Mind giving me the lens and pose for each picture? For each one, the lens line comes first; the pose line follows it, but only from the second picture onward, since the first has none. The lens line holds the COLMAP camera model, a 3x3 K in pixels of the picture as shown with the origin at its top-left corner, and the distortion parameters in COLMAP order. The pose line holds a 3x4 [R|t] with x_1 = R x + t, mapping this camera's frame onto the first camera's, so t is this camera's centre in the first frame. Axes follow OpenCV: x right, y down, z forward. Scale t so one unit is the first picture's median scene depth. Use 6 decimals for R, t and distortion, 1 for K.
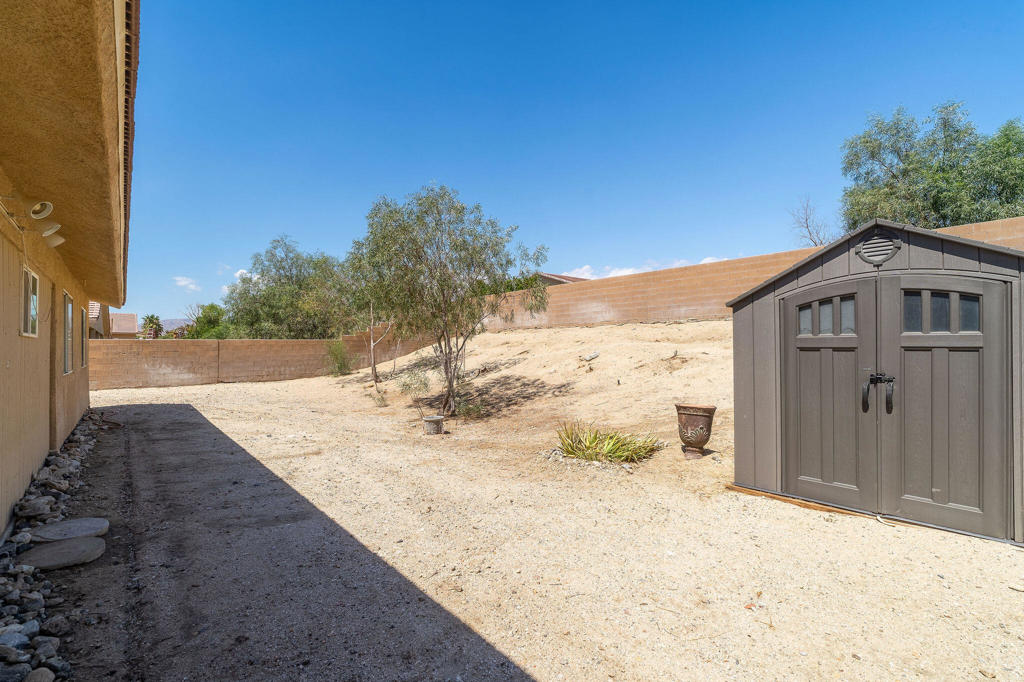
lens RADIAL K [[460.9, 0, 510.2], [0, 460.9, 340.8], [0, 0, 1]] dist [0.002854, 0.000168]
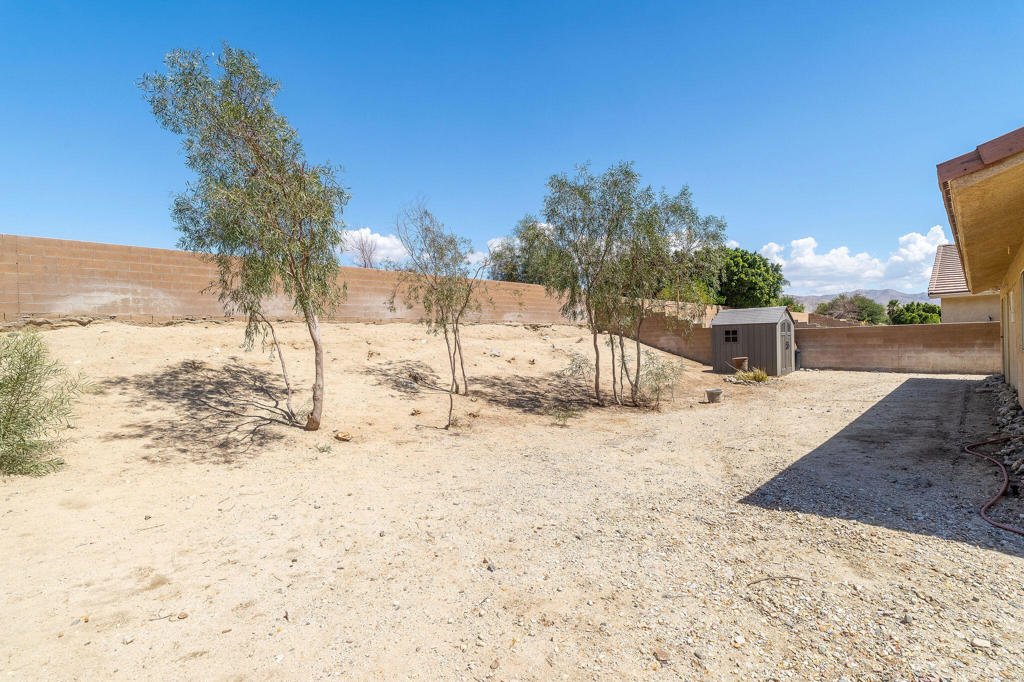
lens RADIAL K [[460.9, 0, 513.4], [0, 460.9, 338.2], [0, 0, 1]] dist [0.002854, 0.000168]
pose [[-0.077745, 0.019199, 0.996788, -0.704905], [0.019846, 0.999646, -0.017706, 0.016484], [-0.996776, 0.018406, -0.078099, 0.832784]]
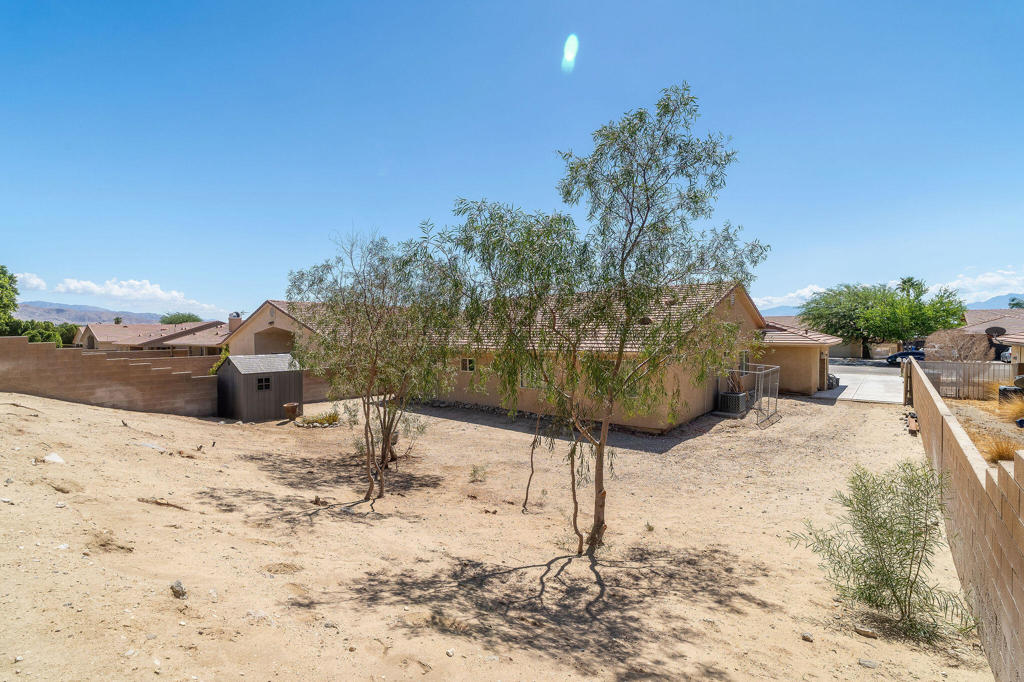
lens RADIAL K [[460.9, 0, 516.0], [0, 460.9, 337.7], [0, 0, 1]] dist [0.002854, 0.000168]
pose [[-0.983704, 0.018260, -0.178864, -0.165817], [0.017478, 0.999830, 0.005942, -0.088527], [0.178942, 0.002719, -0.983856, 1.366146]]
